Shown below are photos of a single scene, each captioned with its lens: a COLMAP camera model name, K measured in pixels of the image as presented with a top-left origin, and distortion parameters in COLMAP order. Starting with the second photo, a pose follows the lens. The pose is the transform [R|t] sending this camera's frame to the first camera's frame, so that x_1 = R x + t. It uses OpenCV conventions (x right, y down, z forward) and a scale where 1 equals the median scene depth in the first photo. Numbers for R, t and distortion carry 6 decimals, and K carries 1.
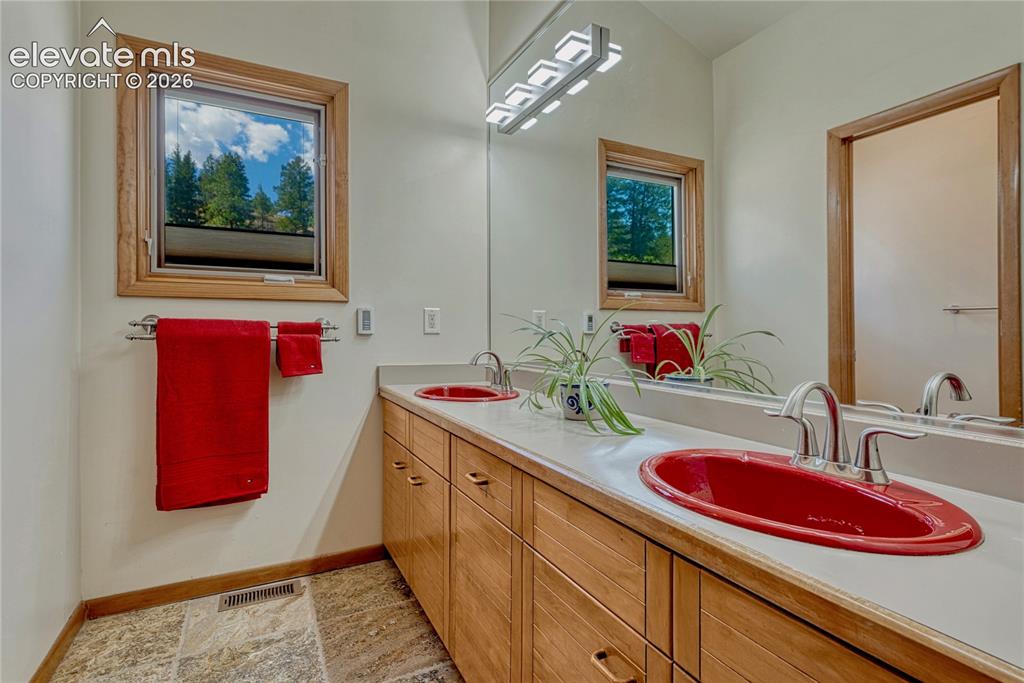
lens RADIAL K [[498.5, 0, 513.7], [0, 498.5, 329.4], [0, 0, 1]] dist [0.003858, -0.000158]
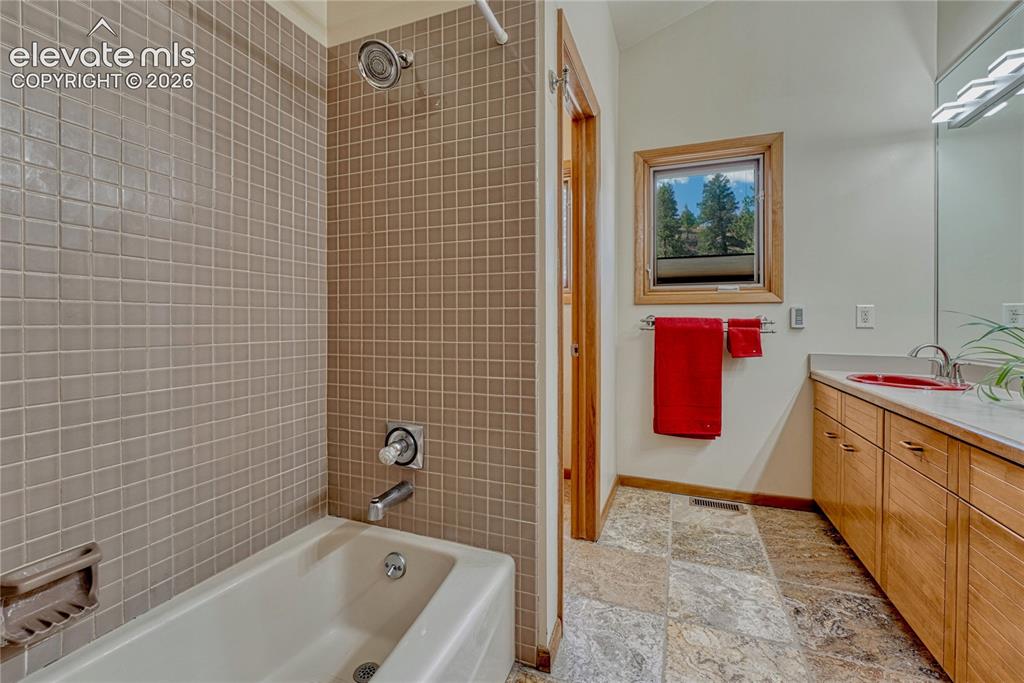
lens RADIAL K [[432.6, 0, 510.7], [0, 432.6, 327.2], [0, 0, 1]] dist [-0.008519, 0.001109]
pose [[0.660020, 0.006695, -0.751218, 0.043411], [0.000627, 0.999955, 0.009462, -0.002819], [0.751248, -0.006717, 0.659986, -0.280540]]
